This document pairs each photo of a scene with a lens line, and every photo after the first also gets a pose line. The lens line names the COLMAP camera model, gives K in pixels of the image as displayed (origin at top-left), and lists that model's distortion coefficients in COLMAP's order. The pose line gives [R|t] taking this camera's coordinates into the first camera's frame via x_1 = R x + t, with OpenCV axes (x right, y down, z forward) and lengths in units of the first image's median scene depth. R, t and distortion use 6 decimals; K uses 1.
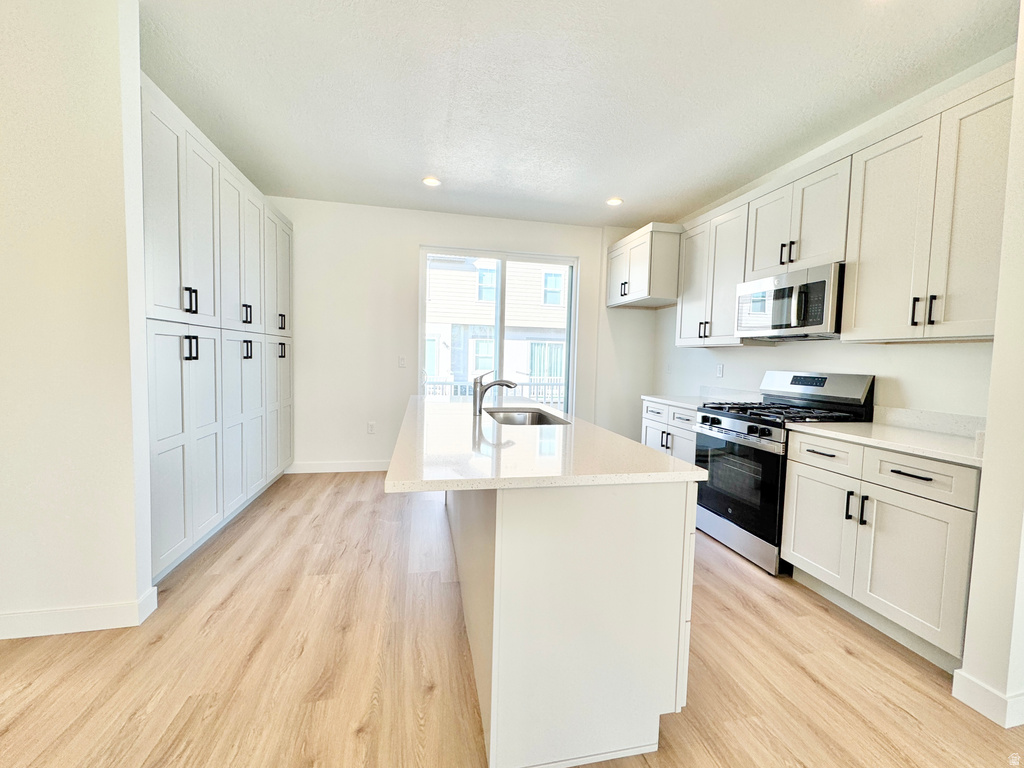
lens RADIAL K [[413.9, 0, 512.0], [0, 413.9, 384.0], [0, 0, 1]] dist [-0.000913, -0.000103]
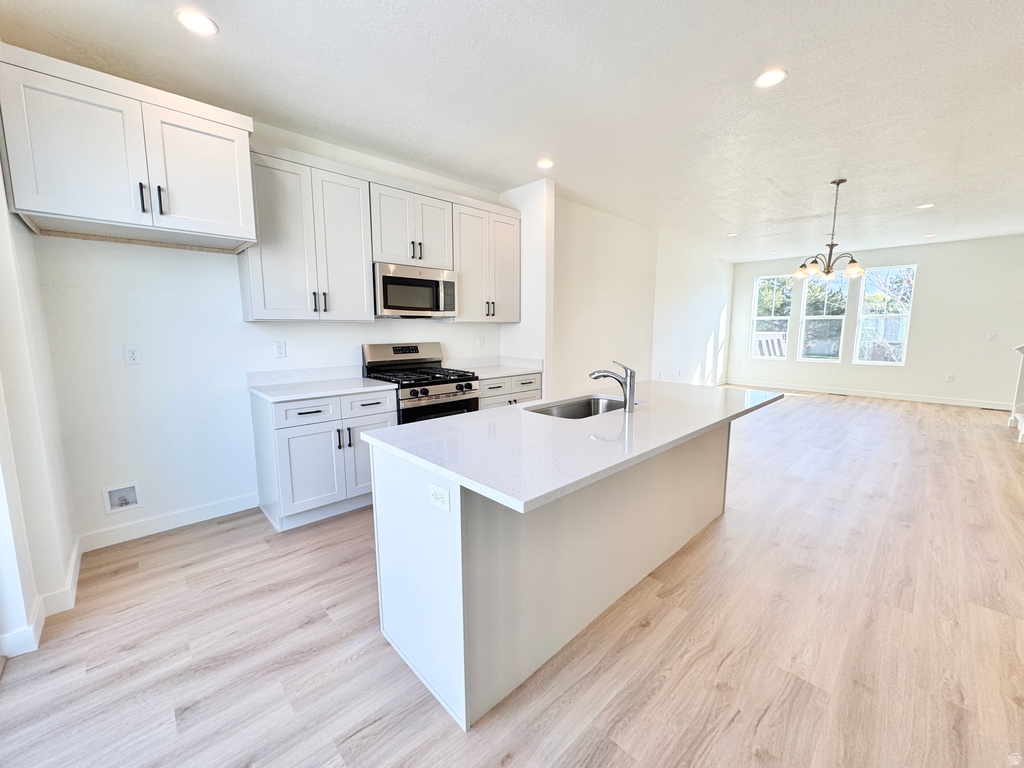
lens RADIAL K [[413.9, 0, 512.0], [0, 413.9, 384.0], [0, 0, 1]] dist [-0.000913, -0.000103]
pose [[-0.525726, -0.139293, 0.839172, -0.682653], [0.044438, 0.980658, 0.190618, -0.160590], [-0.849493, 0.137504, -0.509367, 1.625763]]
